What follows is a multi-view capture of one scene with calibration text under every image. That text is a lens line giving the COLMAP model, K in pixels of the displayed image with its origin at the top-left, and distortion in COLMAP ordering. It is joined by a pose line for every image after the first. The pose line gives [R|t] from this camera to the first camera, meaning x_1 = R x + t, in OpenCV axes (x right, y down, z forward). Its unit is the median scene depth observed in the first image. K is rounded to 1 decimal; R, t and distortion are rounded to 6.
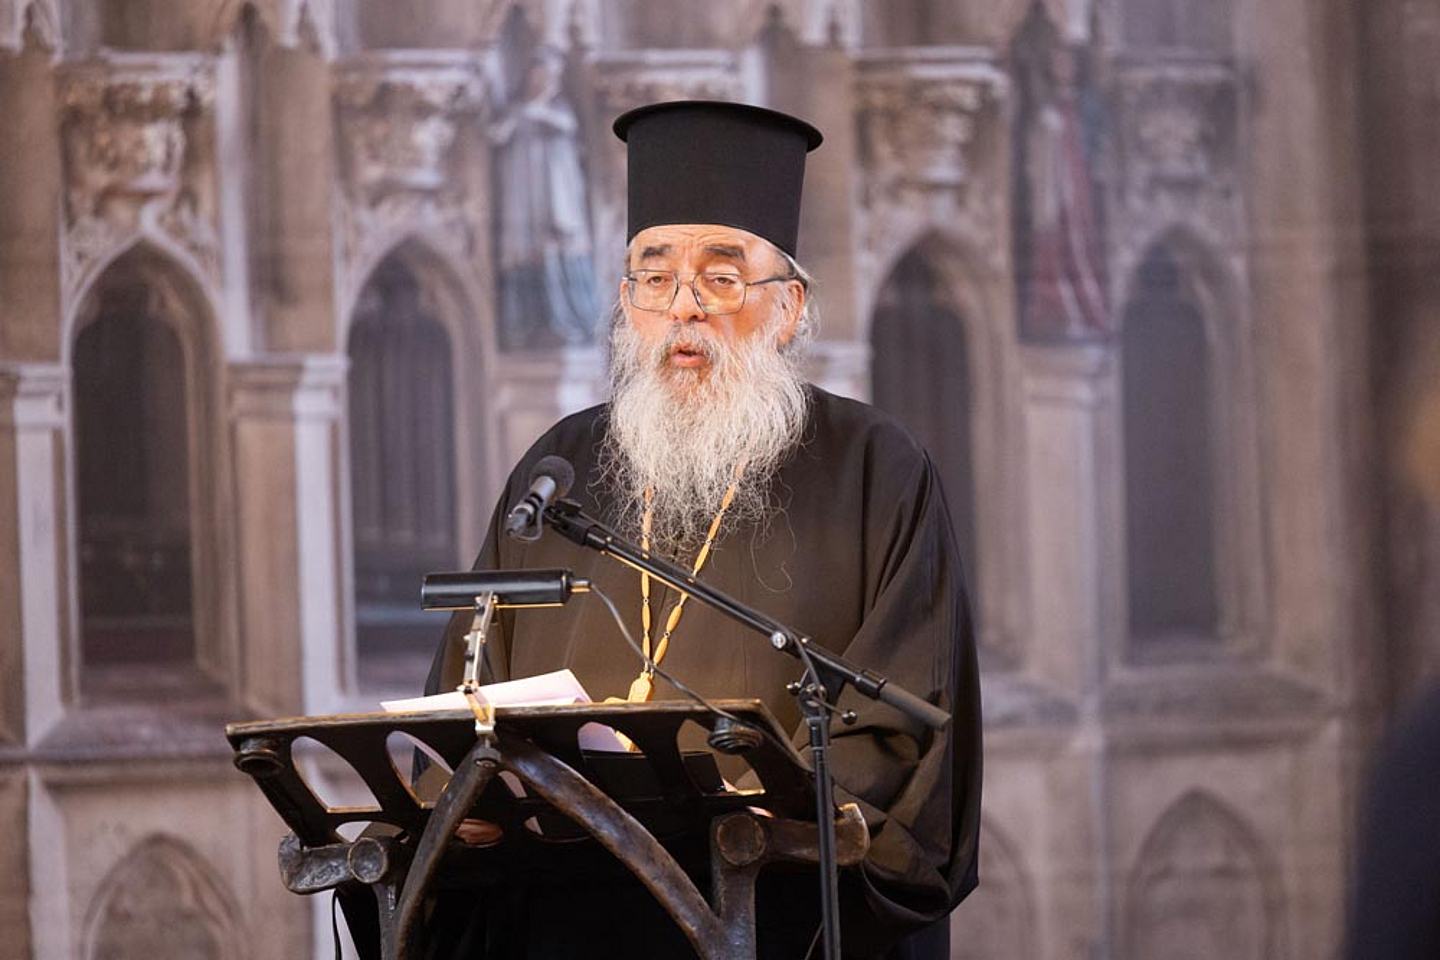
lens RADIAL K [[8727.0, 0, 720.0], [0, 8727.0, 480.0], [0, 0, 1]] dist [0.135349, -2.678845]
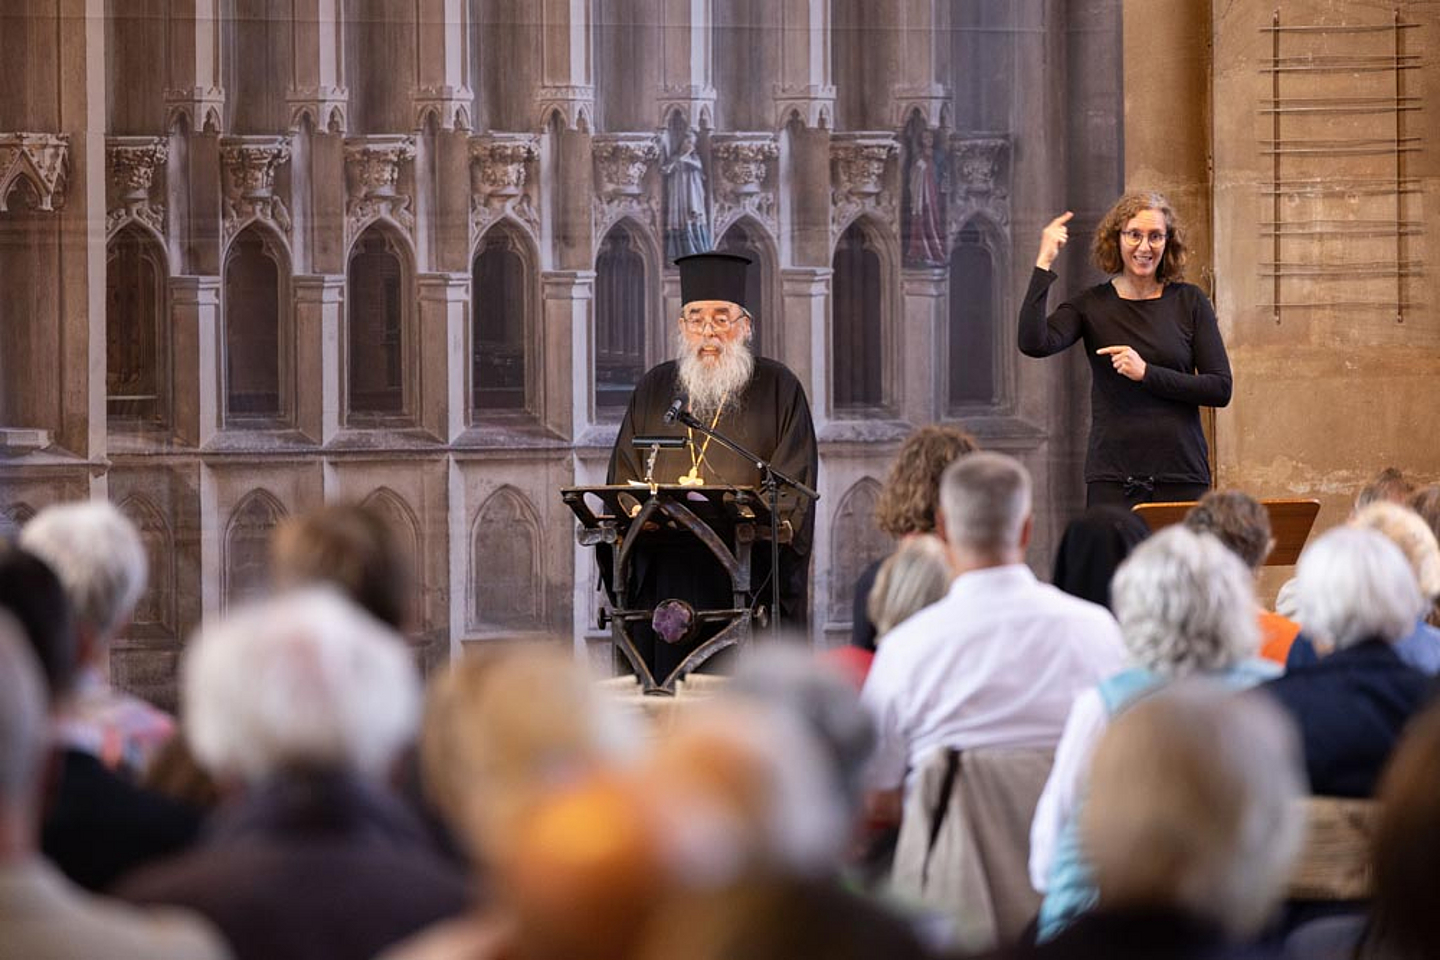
lens RADIAL K [[8727.0, 0, 720.0], [0, 8727.0, 480.0], [0, 0, 1]] dist [0.135349, -2.678845]
pose [[0.999390, 0.030111, -0.017707, 0.029542], [-0.028826, 0.997215, 0.068788, -0.114312], [0.019729, -0.068236, 0.997474, -1.210810]]
